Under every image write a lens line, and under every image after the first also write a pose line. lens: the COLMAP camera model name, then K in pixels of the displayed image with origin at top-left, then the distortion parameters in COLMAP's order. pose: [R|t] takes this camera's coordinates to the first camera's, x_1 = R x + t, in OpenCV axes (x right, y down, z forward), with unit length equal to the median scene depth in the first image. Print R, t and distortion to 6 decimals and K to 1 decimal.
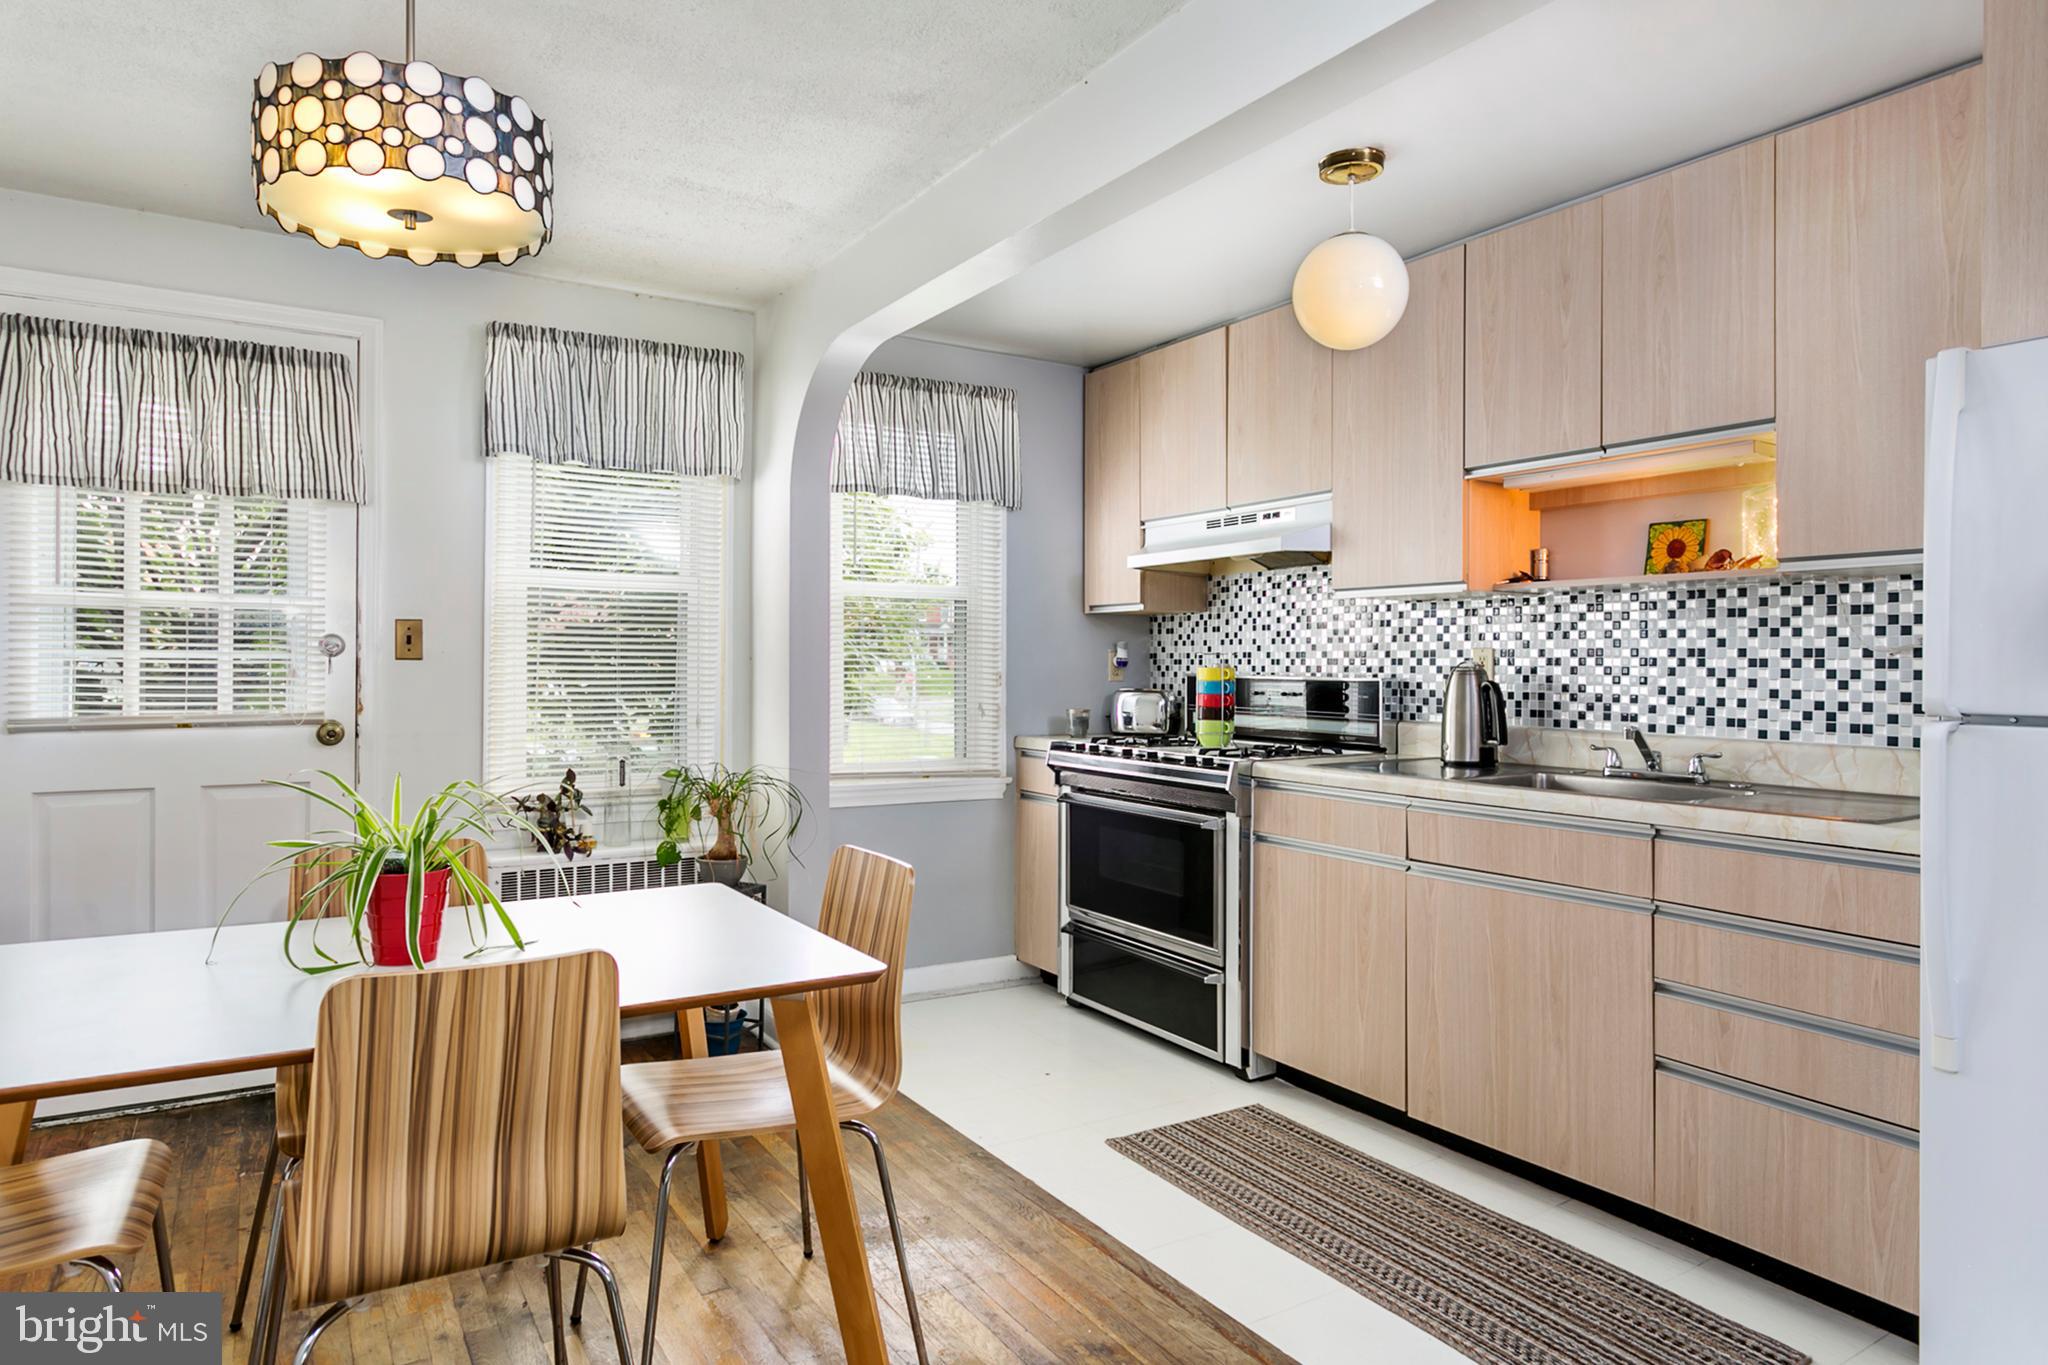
lens RADIAL K [[1211.4, 0, 1019.8], [0, 1211.4, 699.6], [0, 0, 1]] dist [-0.001499, 0.002980]
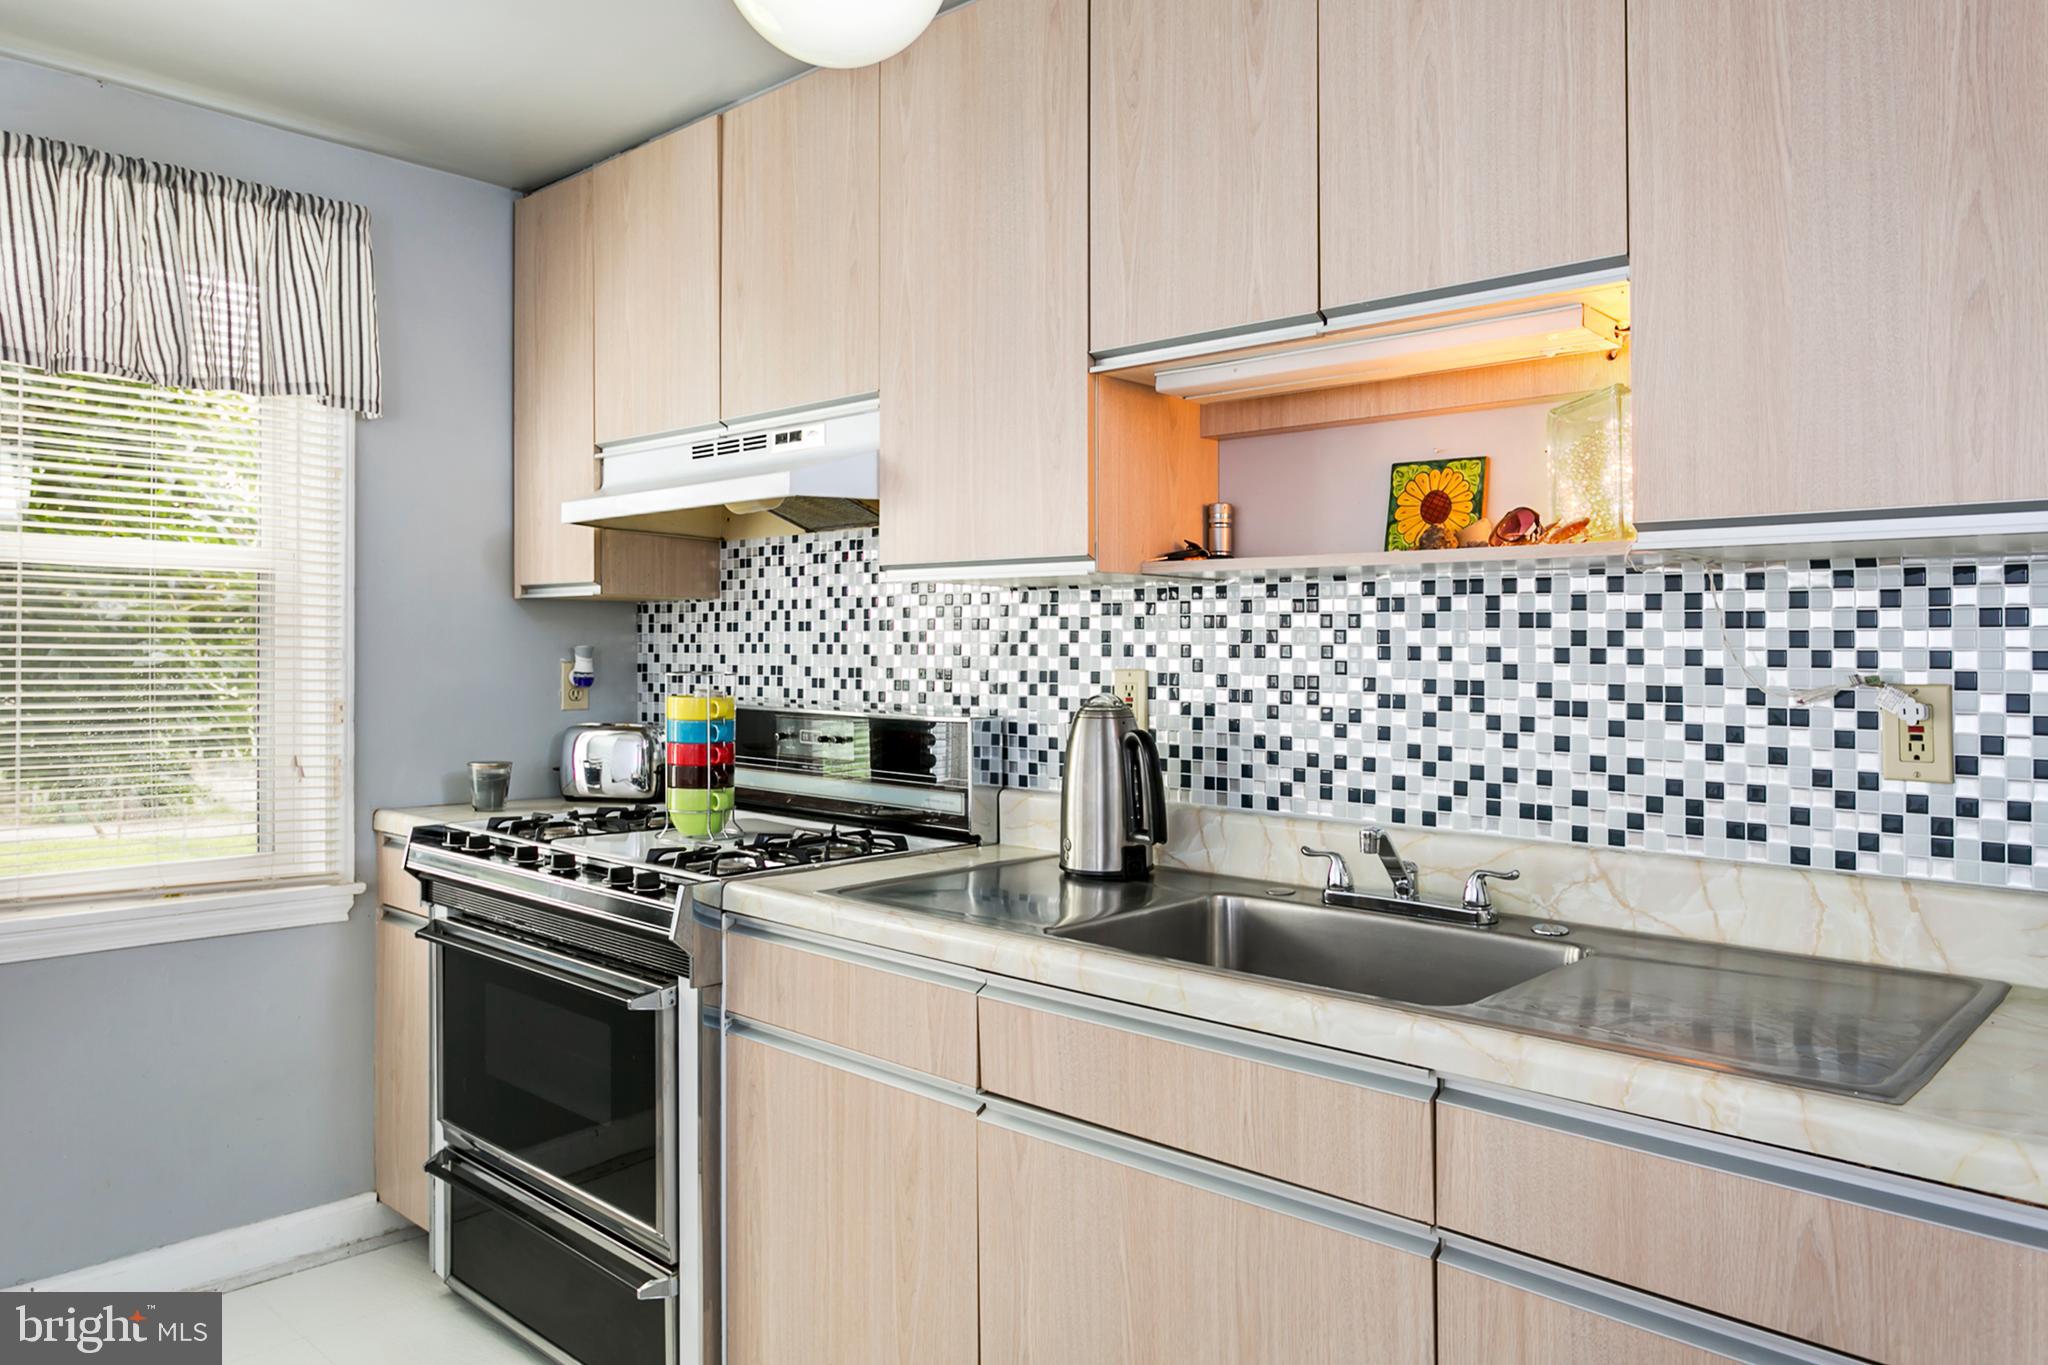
lens RADIAL K [[1412.0, 0, 1029.4], [0, 1412.0, 665.9], [0, 0, 1]] dist [-0.003189, 0.000377]
pose [[0.964942, 0.000504, 0.262464, 0.160614], [0.004056, 0.999850, -0.016833, -0.034555], [-0.262434, 0.017308, 0.964795, 0.362406]]
